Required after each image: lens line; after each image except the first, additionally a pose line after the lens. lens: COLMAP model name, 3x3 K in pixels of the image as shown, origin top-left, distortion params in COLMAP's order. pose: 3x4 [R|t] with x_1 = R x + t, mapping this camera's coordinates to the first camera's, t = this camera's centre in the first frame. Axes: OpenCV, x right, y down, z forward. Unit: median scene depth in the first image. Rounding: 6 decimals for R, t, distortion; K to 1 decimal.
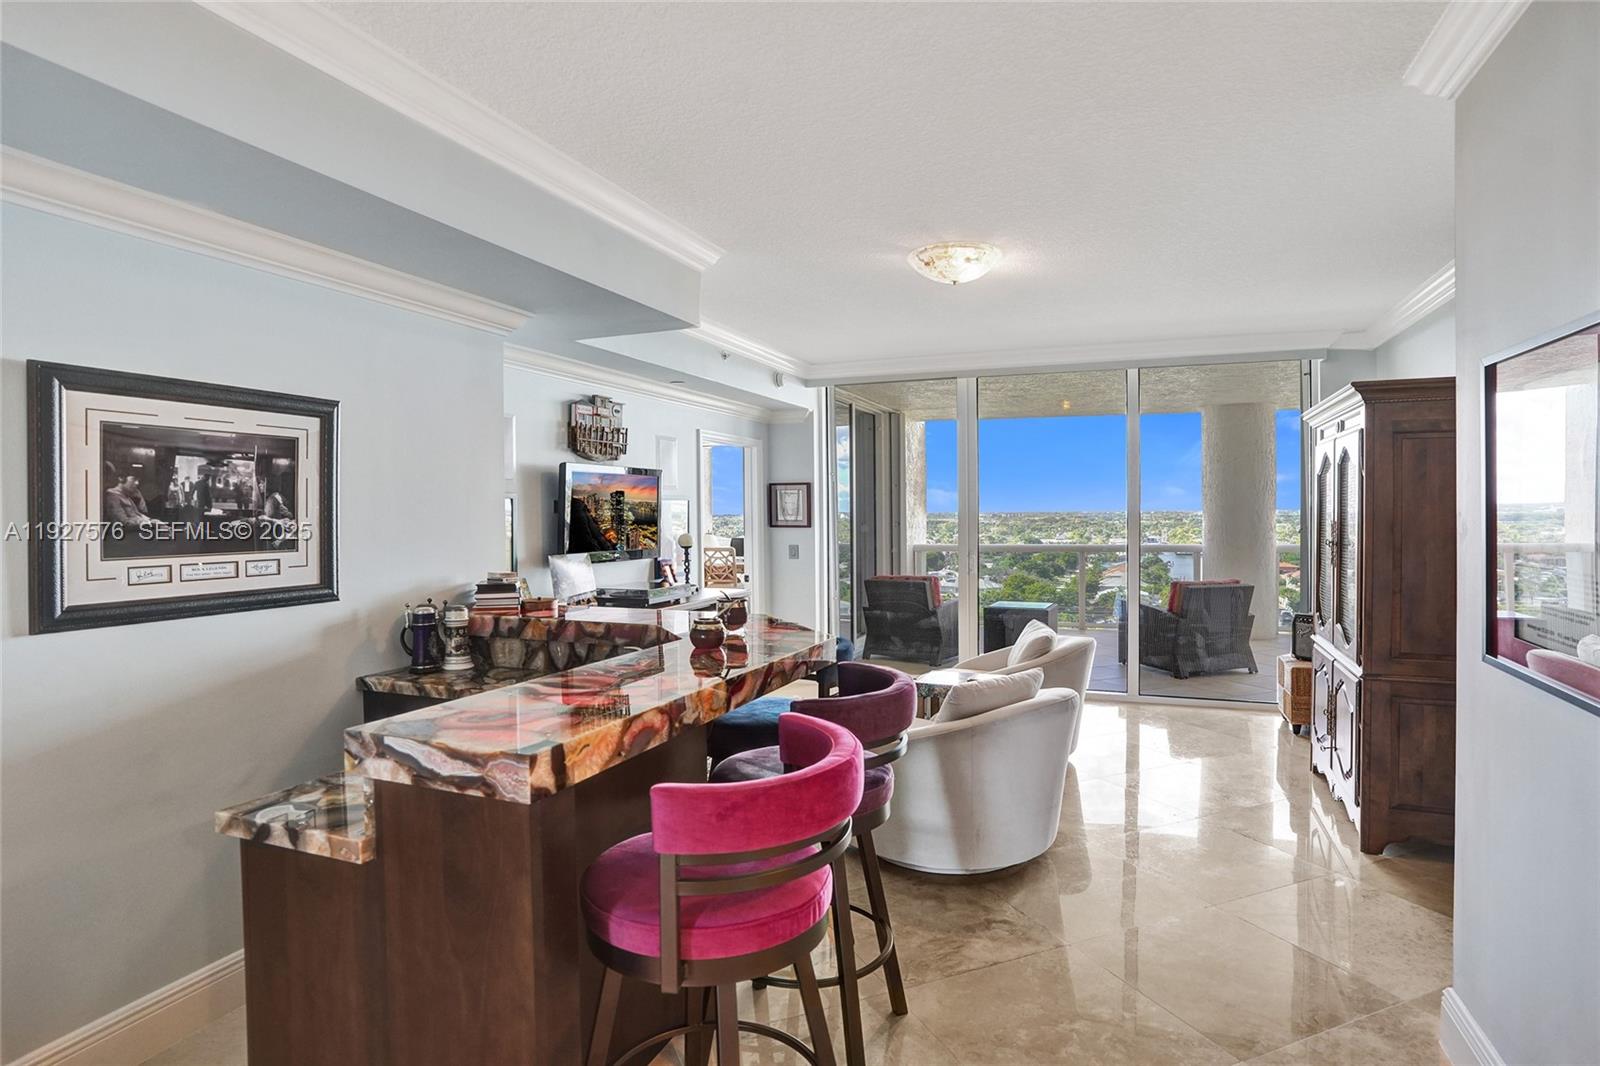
lens RADIAL K [[845.9, 0, 807.2], [0, 845.9, 543.1], [0, 0, 1]] dist [-0.057021, 0.036509]
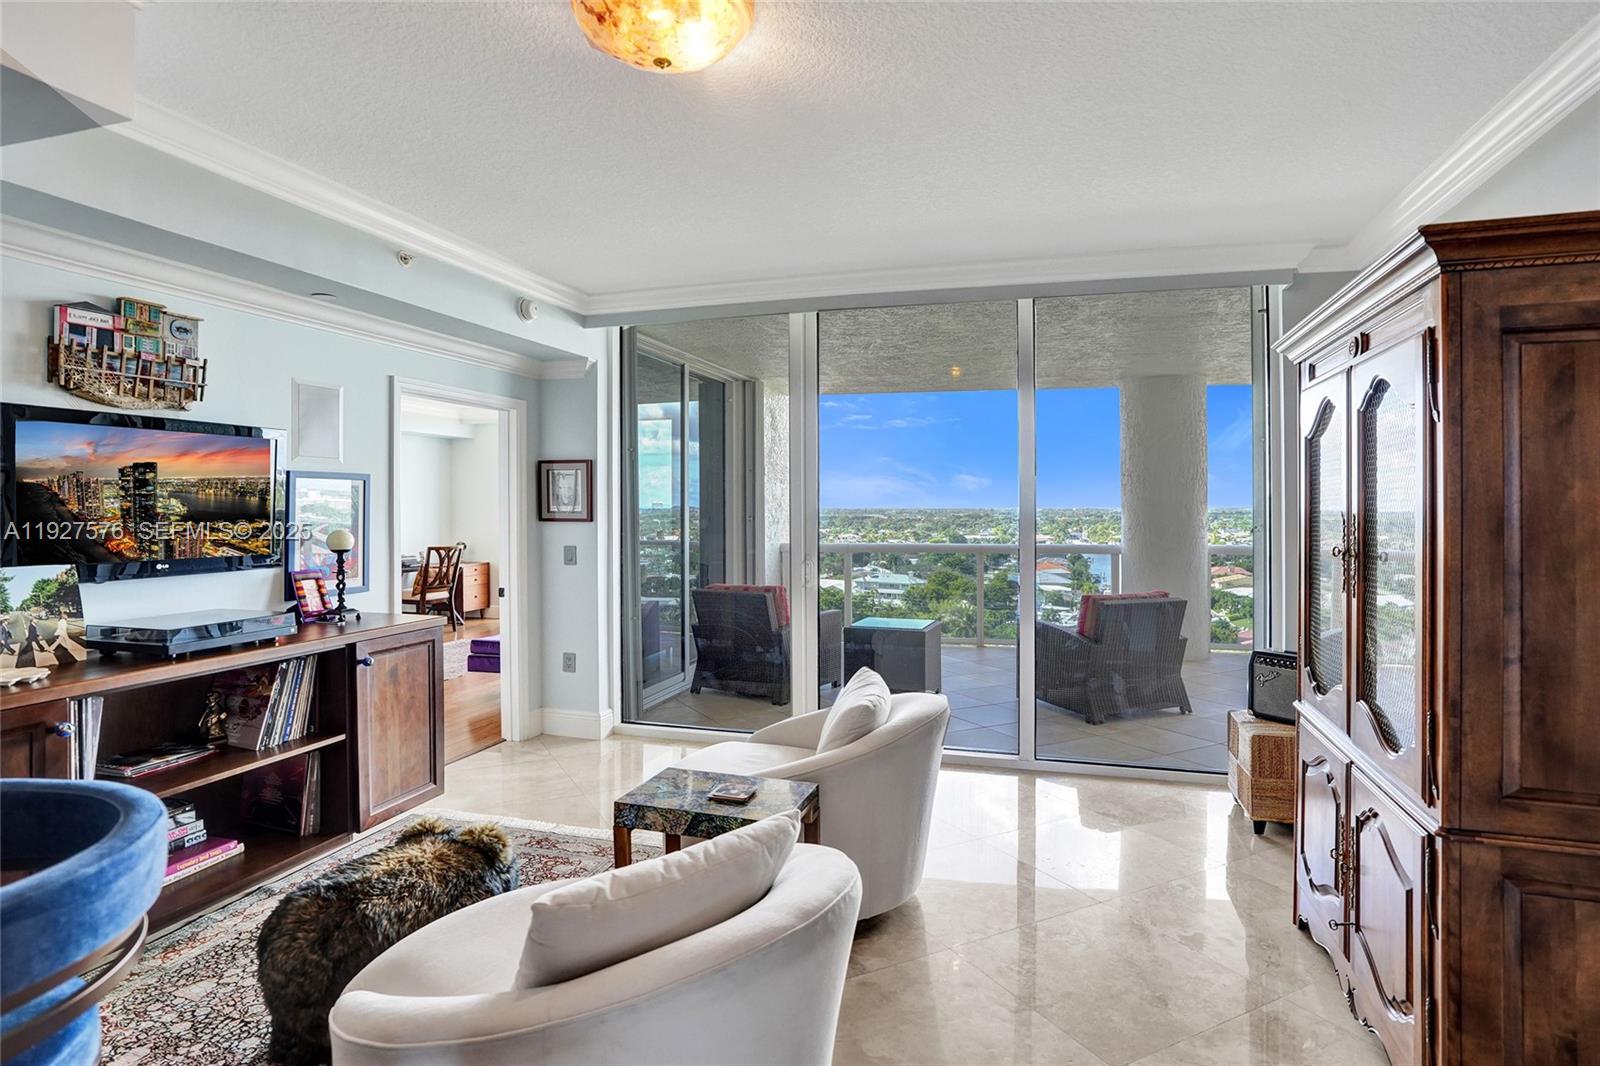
lens RADIAL K [[848.1, 0, 799.0], [0, 848.1, 518.7], [0, 0, 1]] dist [-0.057644, 0.029783]
pose [[0.997140, 0.005454, 0.075383, 0.158679], [-0.003716, 0.999725, -0.023175, -0.006623], [-0.075489, 0.022828, 0.996885, 0.335792]]
